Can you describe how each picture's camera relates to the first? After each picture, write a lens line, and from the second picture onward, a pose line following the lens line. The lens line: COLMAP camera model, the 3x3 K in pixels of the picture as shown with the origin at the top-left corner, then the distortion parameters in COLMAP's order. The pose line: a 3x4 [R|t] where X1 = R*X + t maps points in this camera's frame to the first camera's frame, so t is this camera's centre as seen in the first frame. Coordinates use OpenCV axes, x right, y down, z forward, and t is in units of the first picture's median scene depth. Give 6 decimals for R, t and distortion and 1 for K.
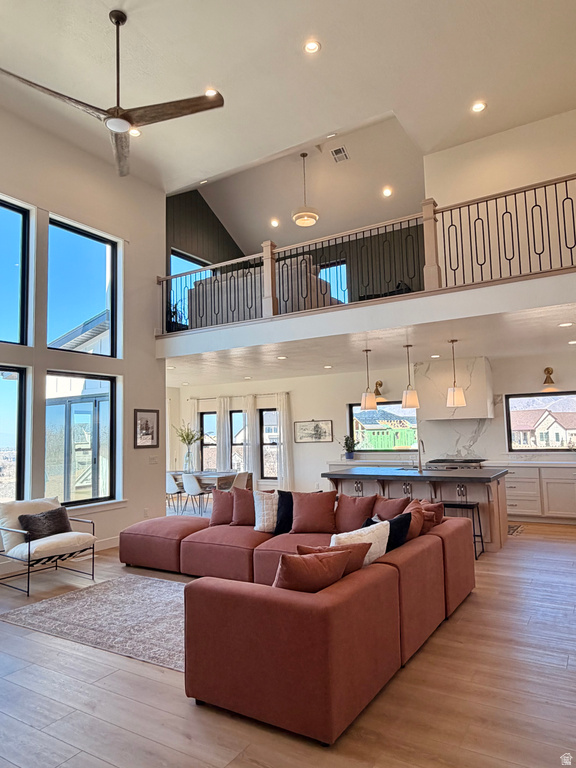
lens RADIAL K [[515.7, 0, 288.0], [0, 515.7, 384.0], [0, 0, 1]] dist [-0.006781, 0.000591]
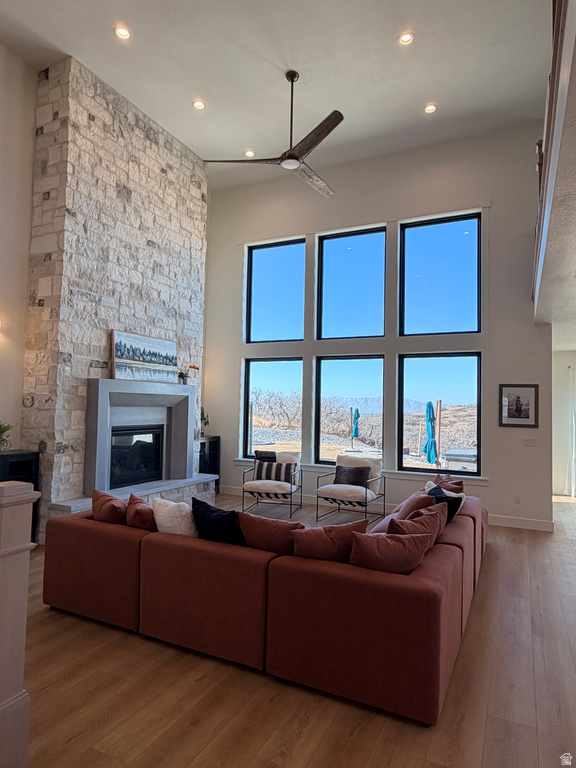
lens RADIAL K [[483.7, 0, 288.0], [0, 483.7, 384.0], [0, 0, 1]] dist [-0.004214, -0.000087]
pose [[0.102054, -0.020575, -0.994566, 0.571923], [0.069049, 0.997521, -0.013551, 0.035959], [0.992380, -0.067290, 0.103221, 0.569844]]
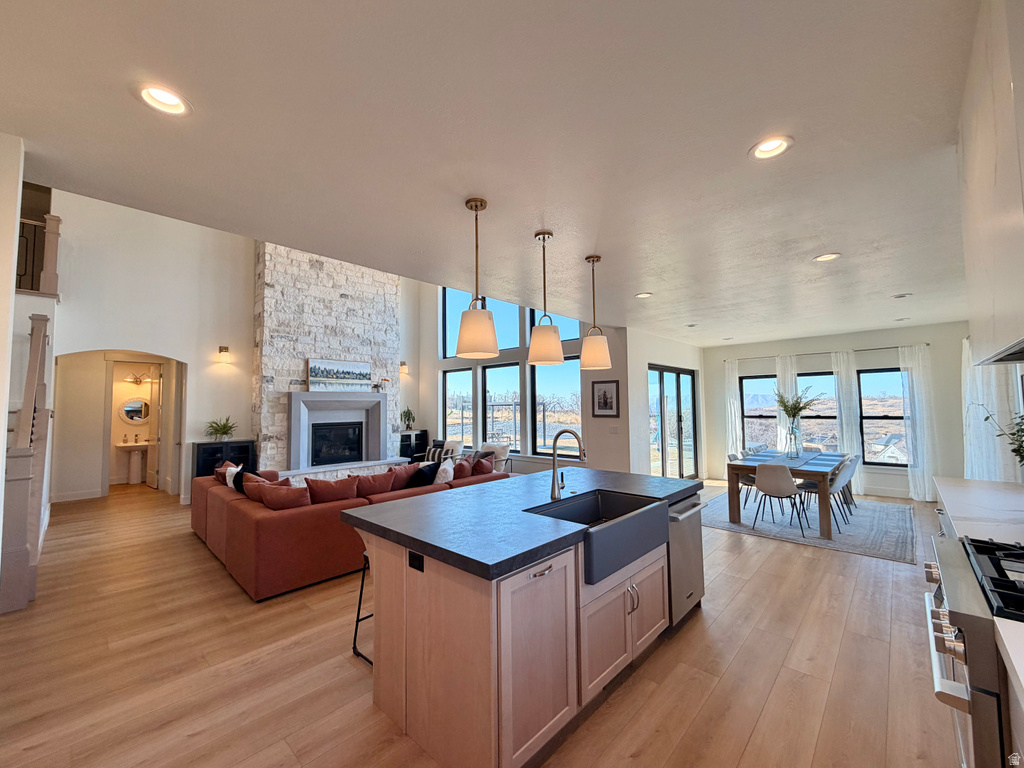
lens RADIAL K [[413.3, 0, 512.0], [0, 413.3, 384.0], [0, 0, 1]] dist [0.001875, -0.000440]
pose [[-0.200925, -0.028776, -0.979184, 0.646548], [0.107444, 0.992891, -0.051226, 0.086917], [0.973696, -0.115500, -0.196405, 1.080563]]
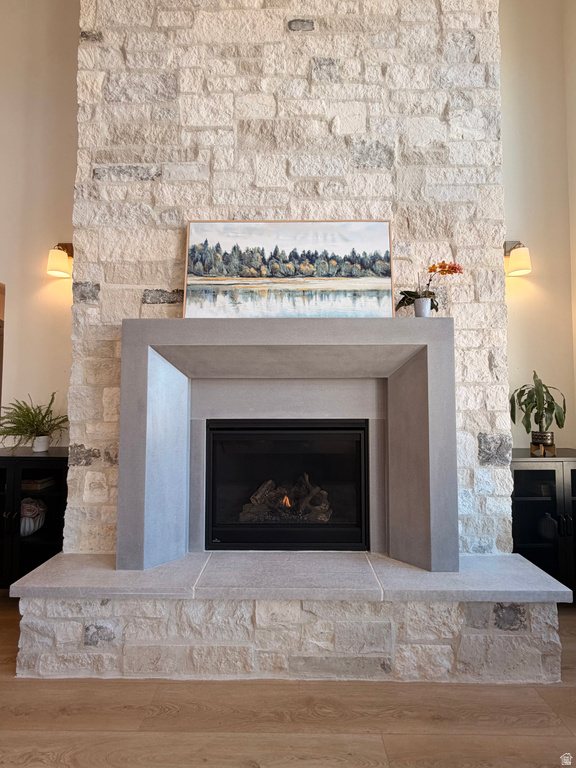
lens RADIAL K [[310.0, 0, 288.0], [0, 310.0, 384.0], [0, 0, 1]] dist [0.001875, -0.000440]
pose [[-0.857893, 0.004471, -0.513809, -0.237532], [0.067066, 0.992382, -0.103342, 0.079964], [0.509433, -0.123116, -0.851658, 0.613405]]
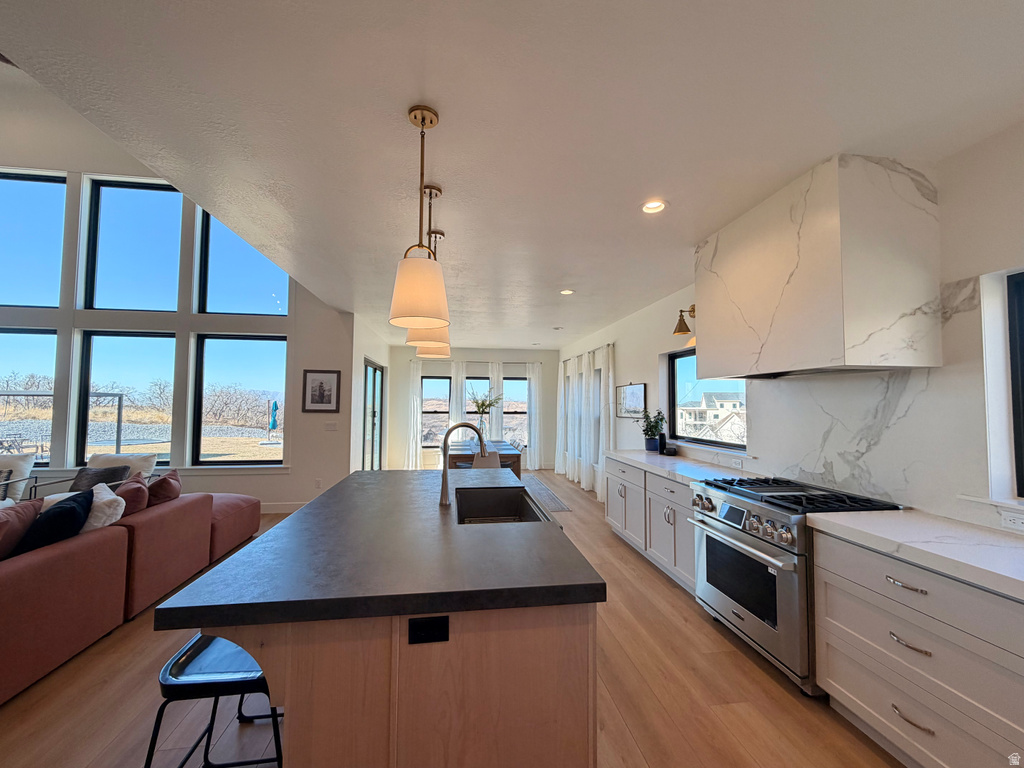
lens RADIAL K [[413.3, 0, 512.0], [0, 413.3, 384.0], [0, 0, 1]] dist [0.001875, -0.000440]
pose [[0.637064, -0.007665, -0.770773, 0.547223], [0.048096, 0.998397, 0.029824, 0.074978], [0.769309, -0.056071, 0.636411, 0.874466]]
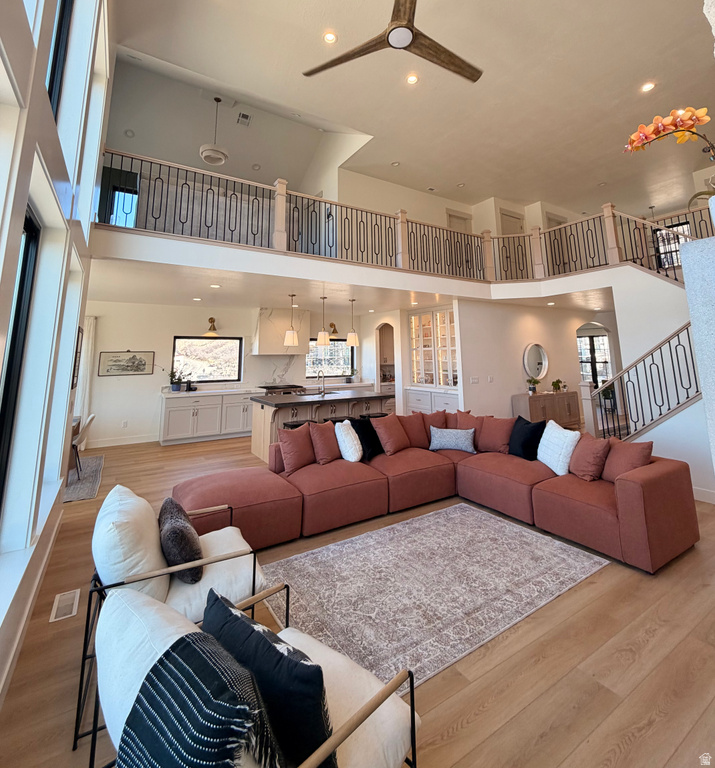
lens RADIAL K [[381.4, 0, 358.8], [0, 381.4, 280.9], [0, 0, 1]] dist [-0.000515, -0.000278]
pose [[0.436489, 0.196025, 0.878096, -0.616628], [-0.084278, 0.980593, -0.177014, 0.052799], [-0.895754, 0.003260, 0.444538, 0.512096]]
